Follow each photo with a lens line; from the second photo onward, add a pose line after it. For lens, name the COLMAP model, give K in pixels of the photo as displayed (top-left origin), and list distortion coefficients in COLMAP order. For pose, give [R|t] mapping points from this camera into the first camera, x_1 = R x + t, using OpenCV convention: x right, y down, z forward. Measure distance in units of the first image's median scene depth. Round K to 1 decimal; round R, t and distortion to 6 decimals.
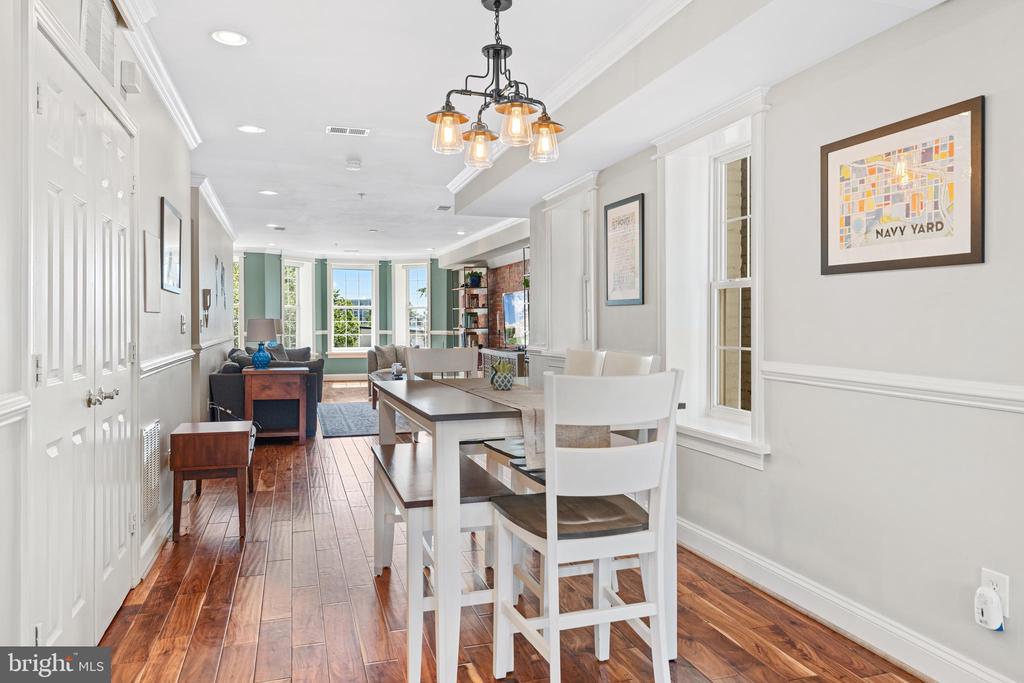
lens RADIAL K [[681.7, 0, 512.0], [0, 681.7, 341.5], [0, 0, 1]] dist [-0.007995, -0.000975]
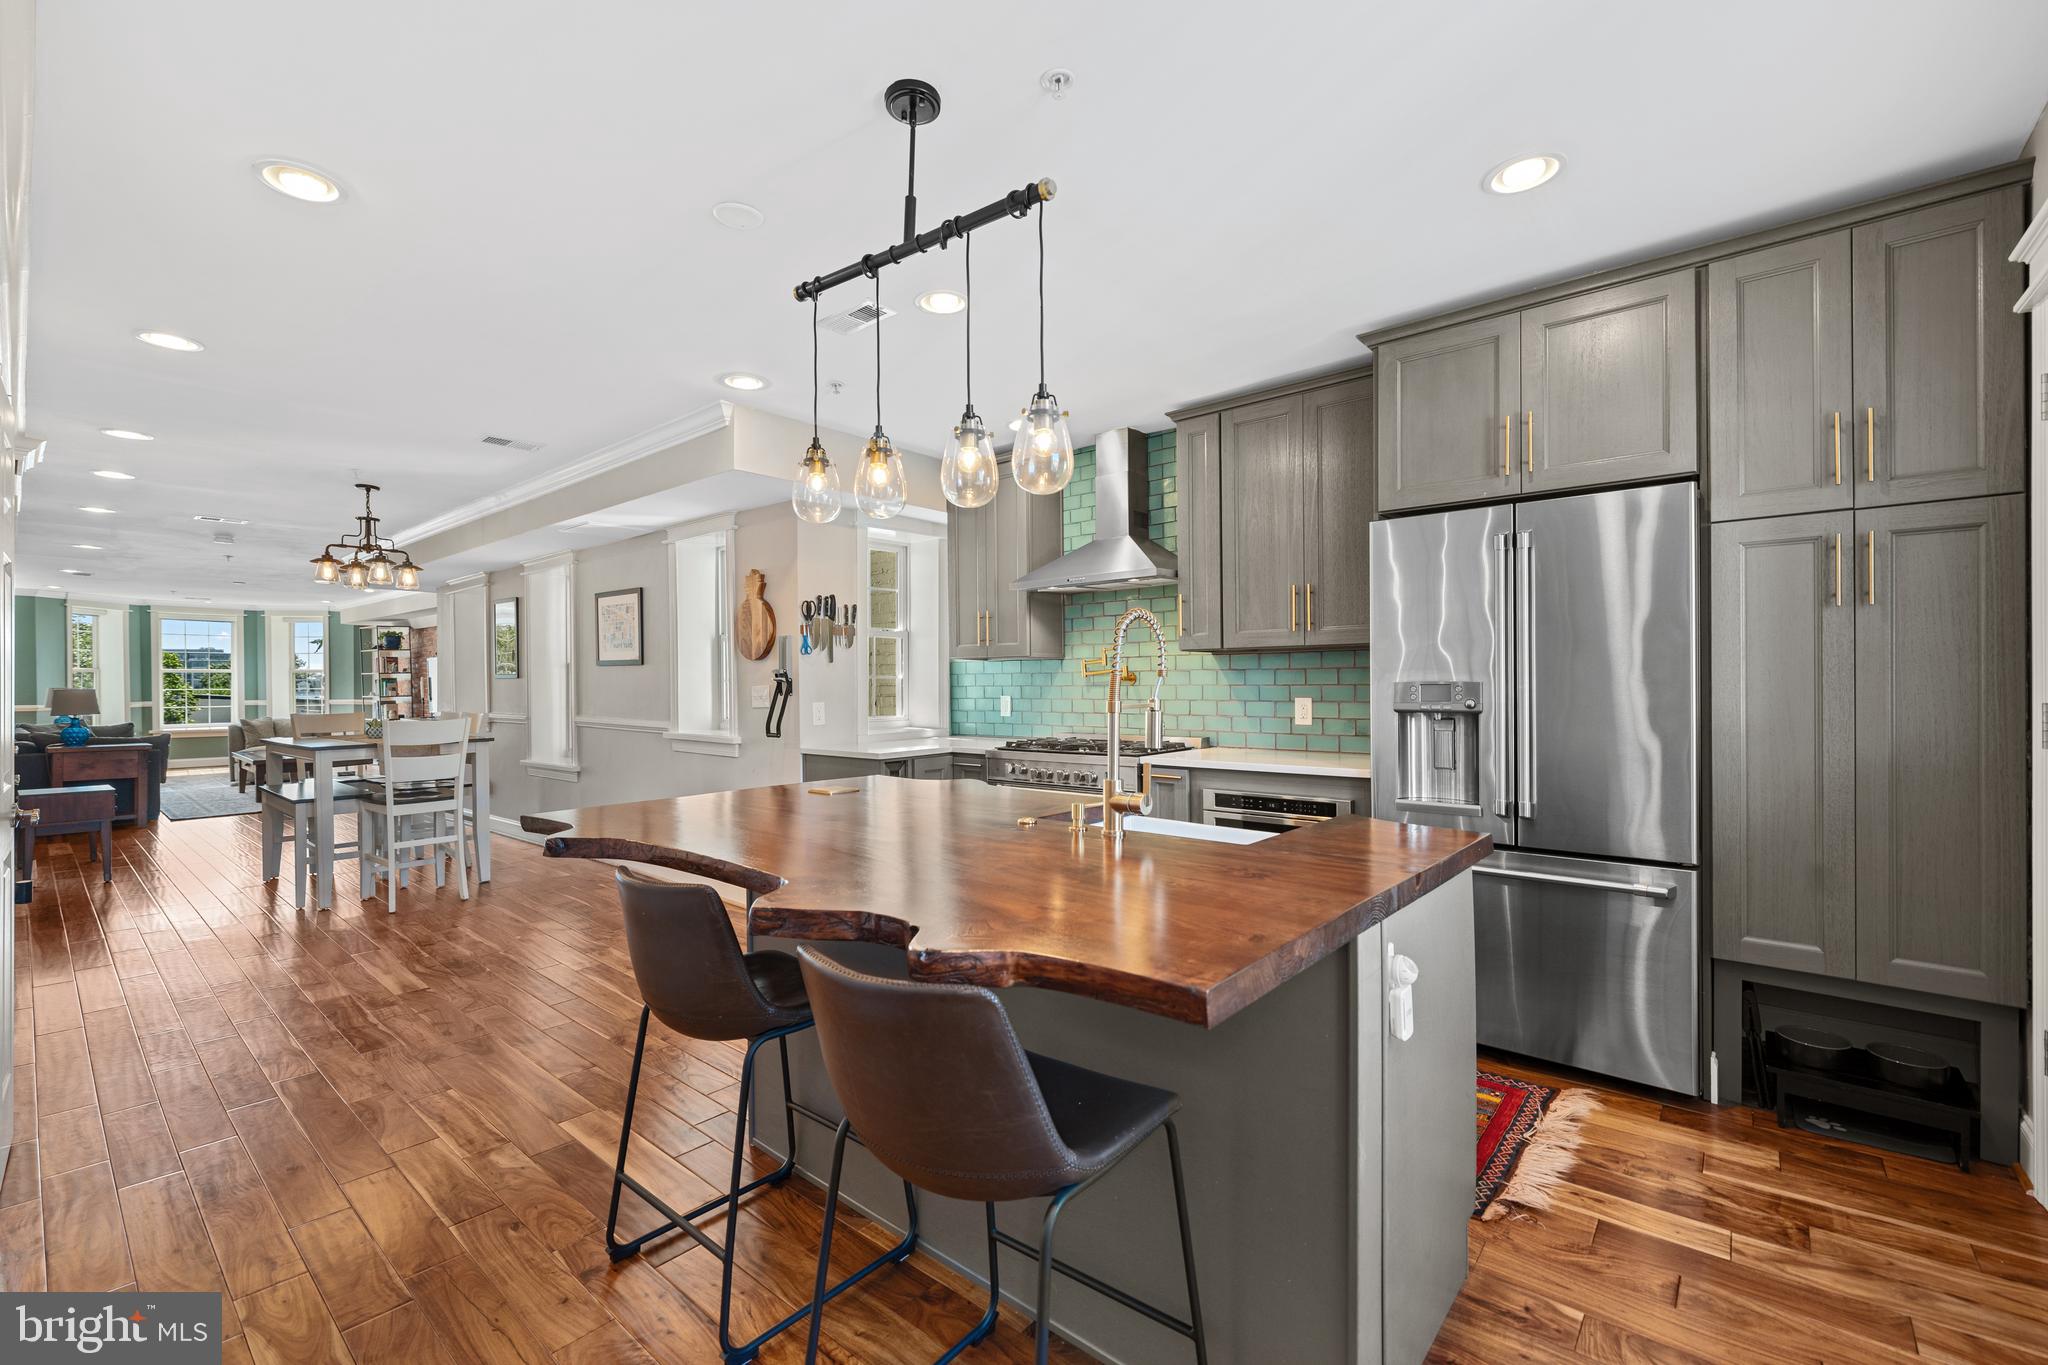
lens RADIAL K [[850.6, 0, 1024.0], [0, 850.6, 682.5], [0, 0, 1]] dist [0.000963, 0.000242]
pose [[0.848061, -0.005178, 0.529873, 0.052282], [0.020865, 0.999503, -0.023628, 0.005411], [-0.529488, 0.031094, 0.847748, -0.345550]]
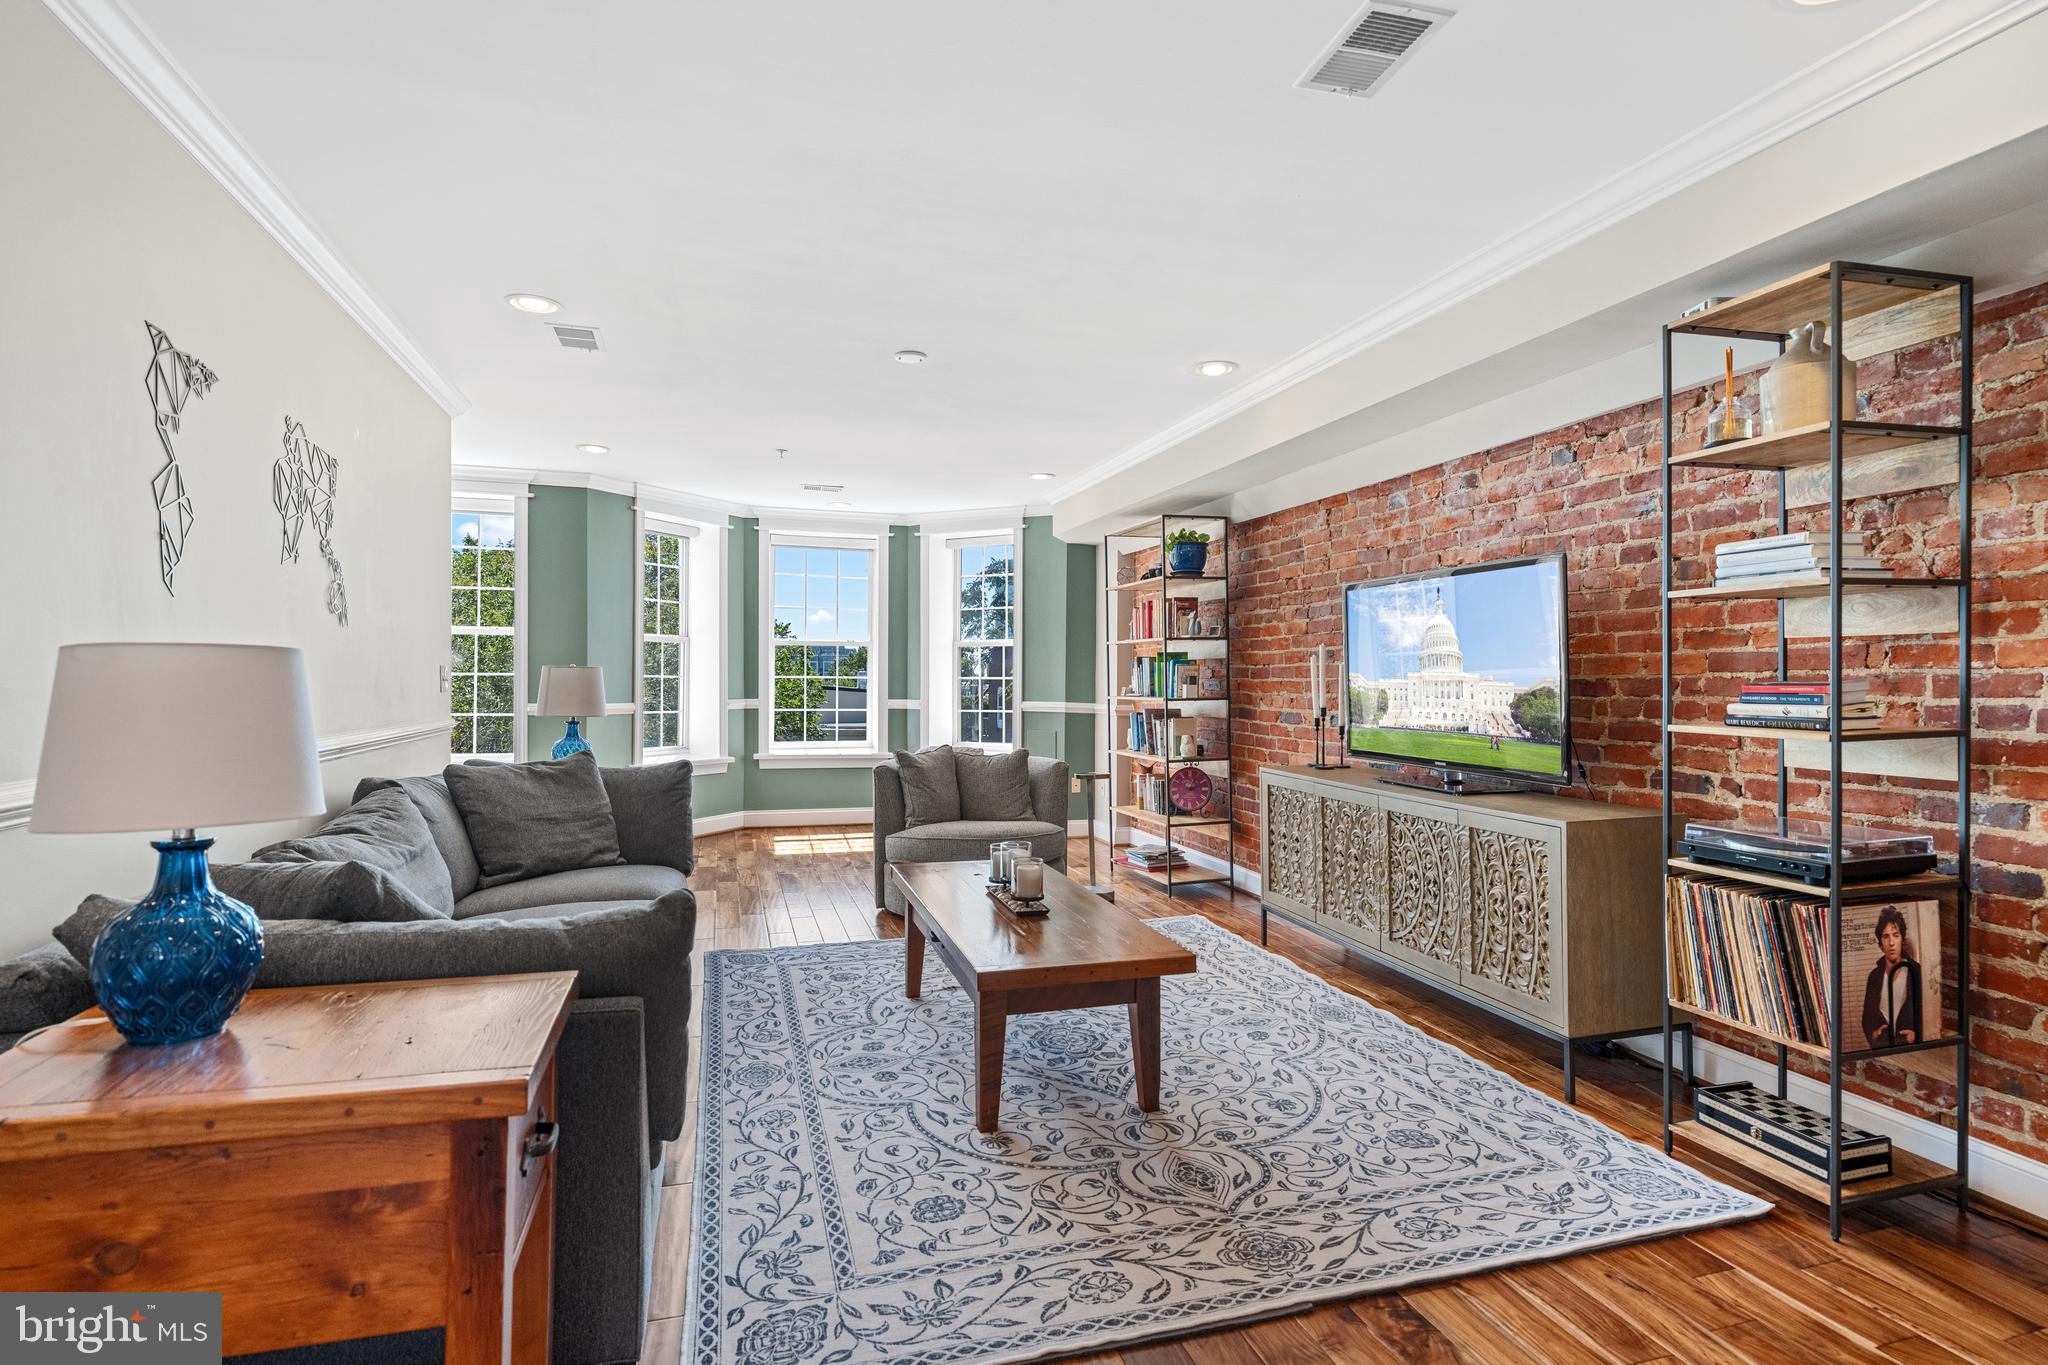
lens RADIAL K [[1008.1, 0, 1024.0], [0, 1008.1, 682.5], [0, 0, 1]] dist [0.001612, 0.000052]
pose [[0.999822, 0.006005, -0.017904, -0.124873], [-0.006487, 0.999615, -0.026971, -0.013097], [0.017735, 0.027083, 0.999476, 0.490874]]
